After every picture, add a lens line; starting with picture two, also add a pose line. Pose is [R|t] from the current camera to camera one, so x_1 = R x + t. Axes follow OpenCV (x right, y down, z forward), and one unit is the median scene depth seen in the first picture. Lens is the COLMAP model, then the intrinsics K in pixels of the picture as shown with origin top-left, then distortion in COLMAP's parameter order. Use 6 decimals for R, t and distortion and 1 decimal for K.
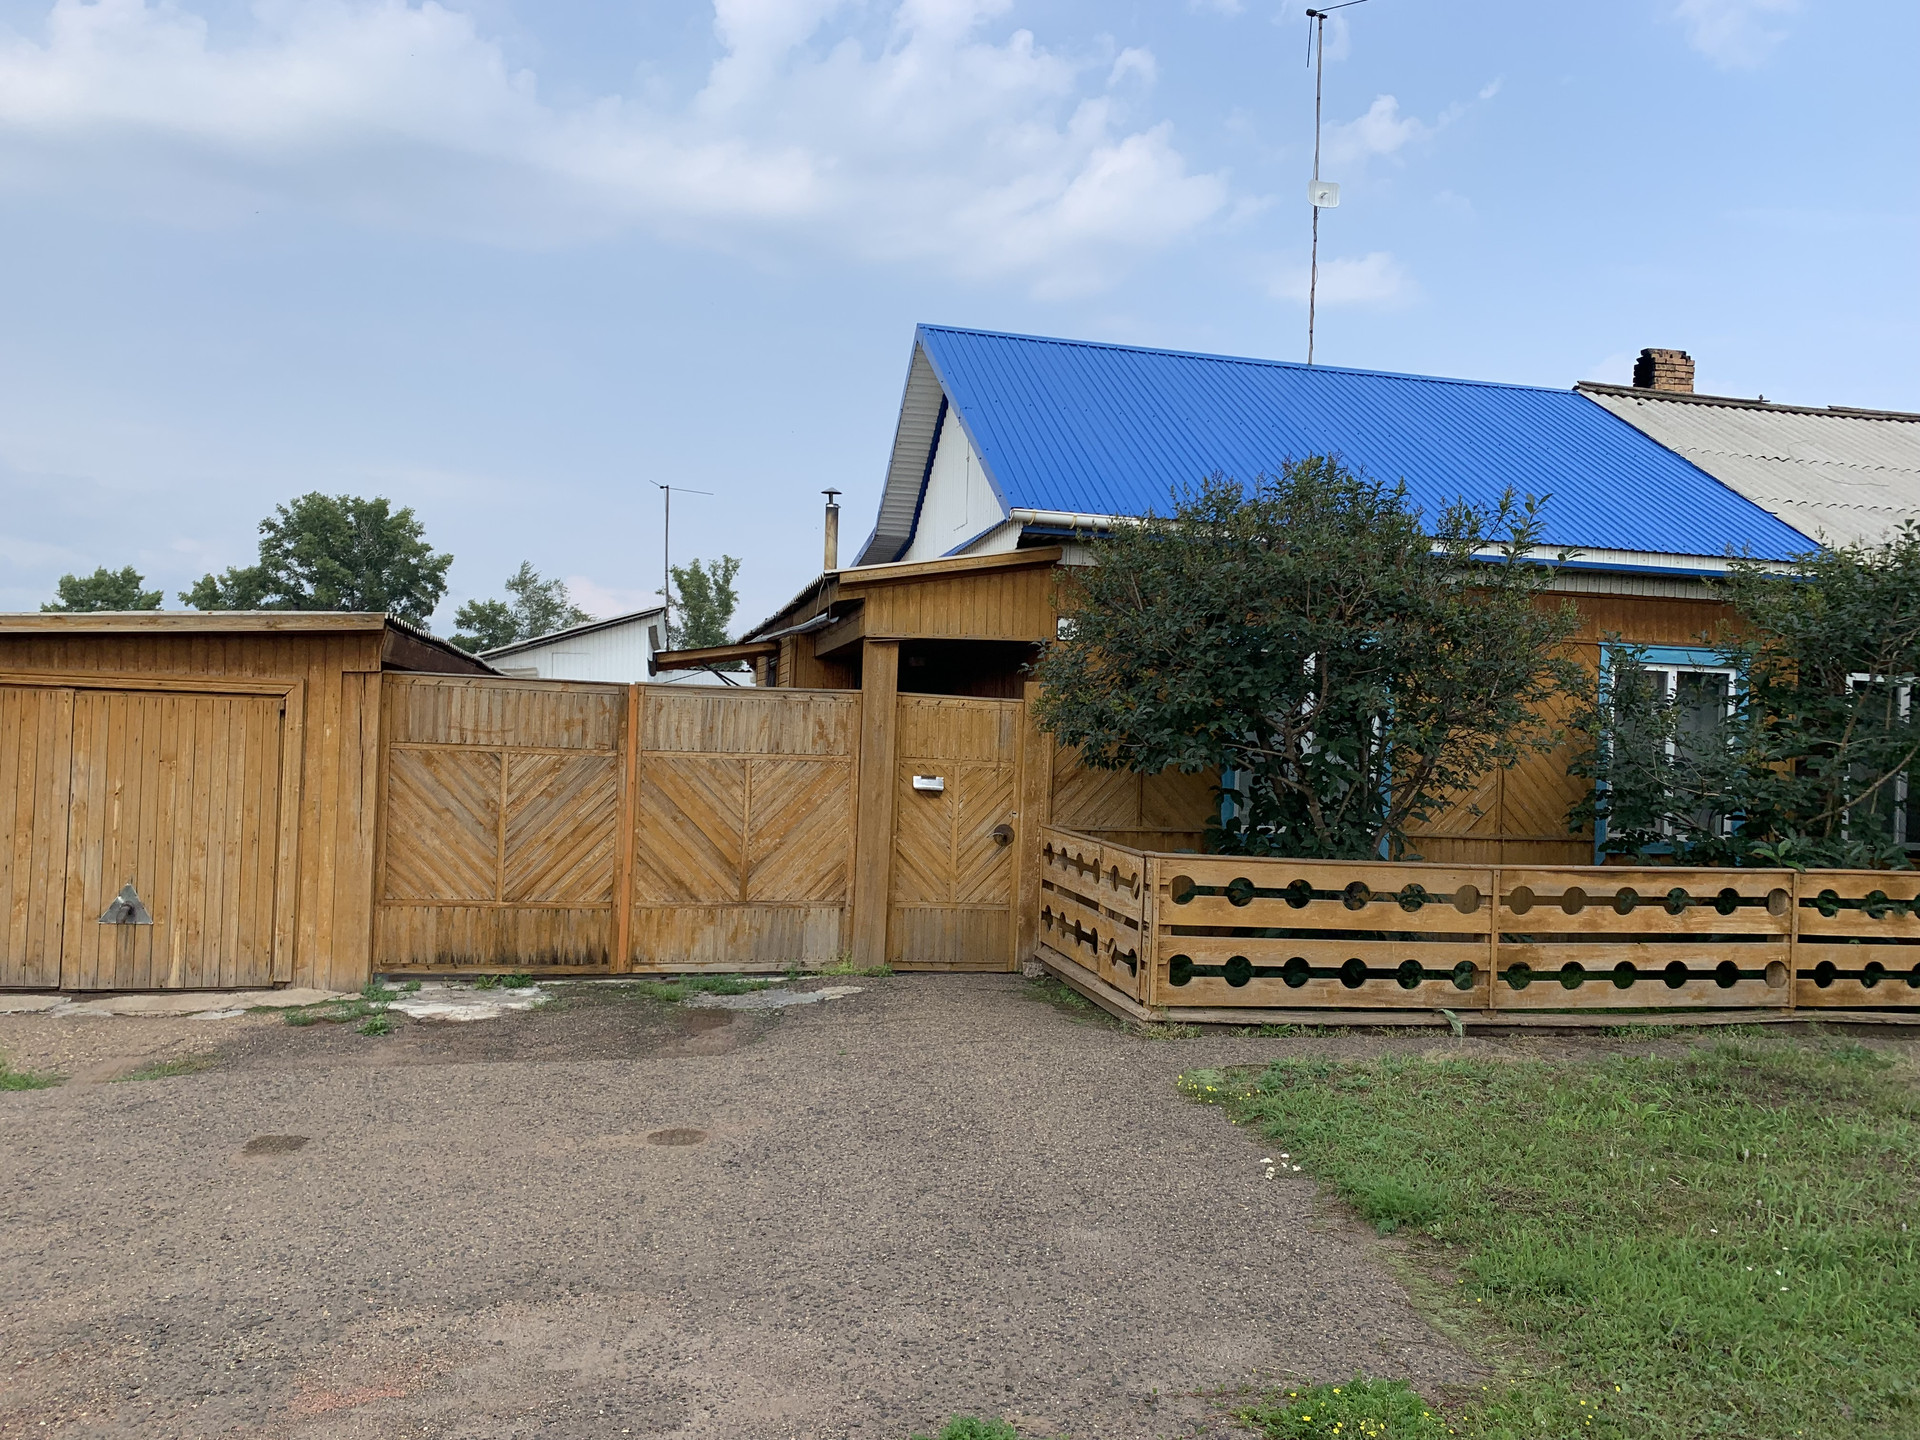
lens RADIAL K [[1446.9, 0, 960.0], [0, 1446.9, 720.0], [0, 0, 1]] dist [-0.000361, -0.002167]
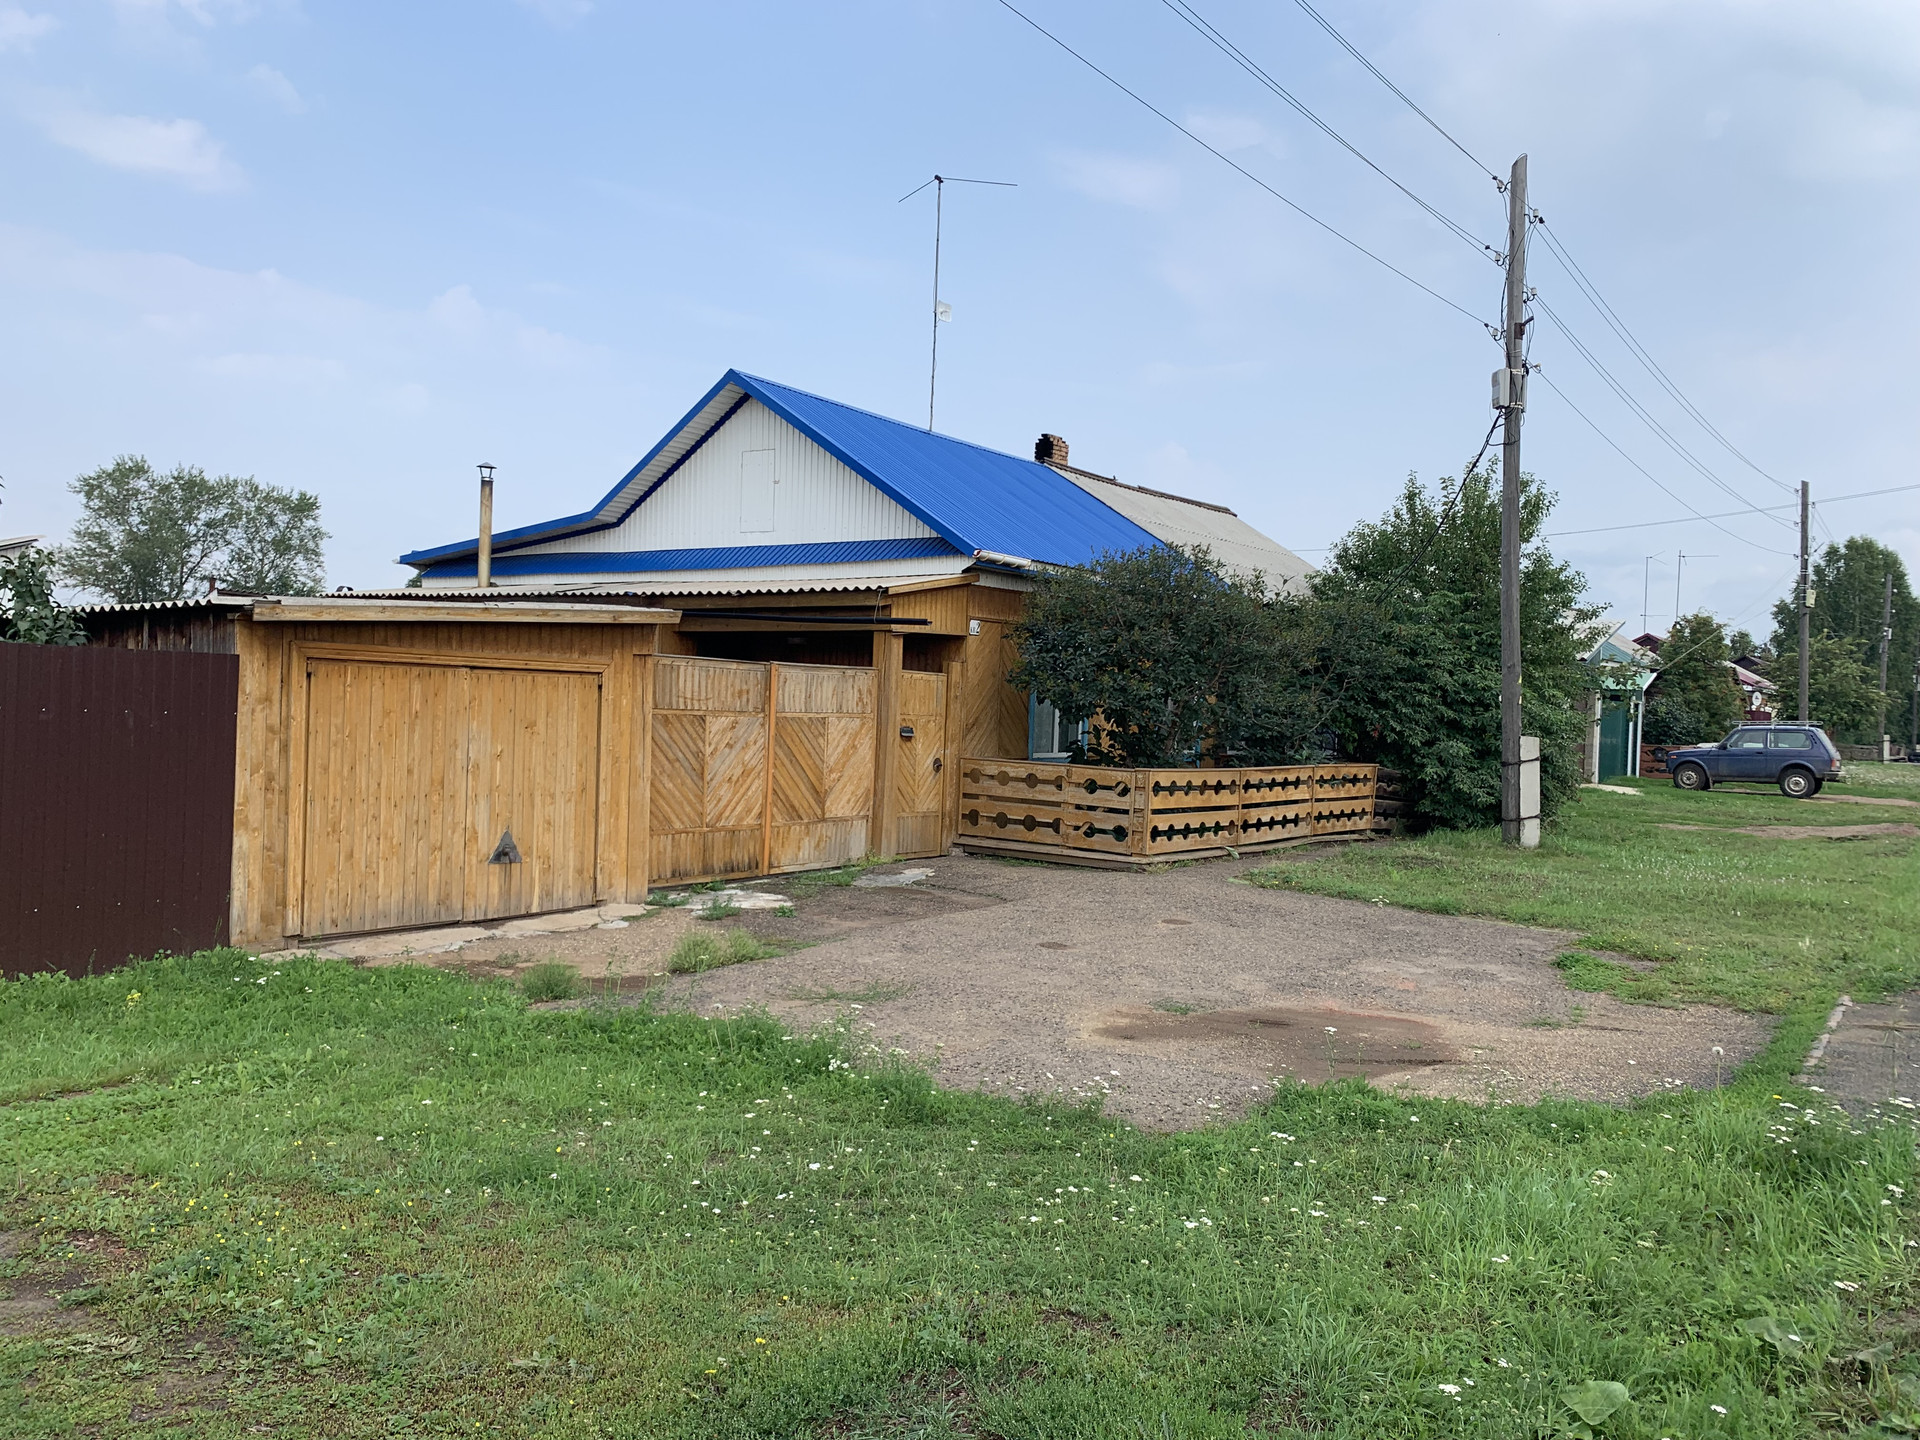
lens RADIAL K [[1446.9, 0, 960.0], [0, 1446.9, 720.0], [0, 0, 1]] dist [-0.000361, -0.002167]
pose [[0.744557, -0.016967, 0.667344, -1.058162], [-0.015421, 0.998973, 0.042604, -0.034175], [-0.667381, -0.042013, 0.743530, -0.139275]]
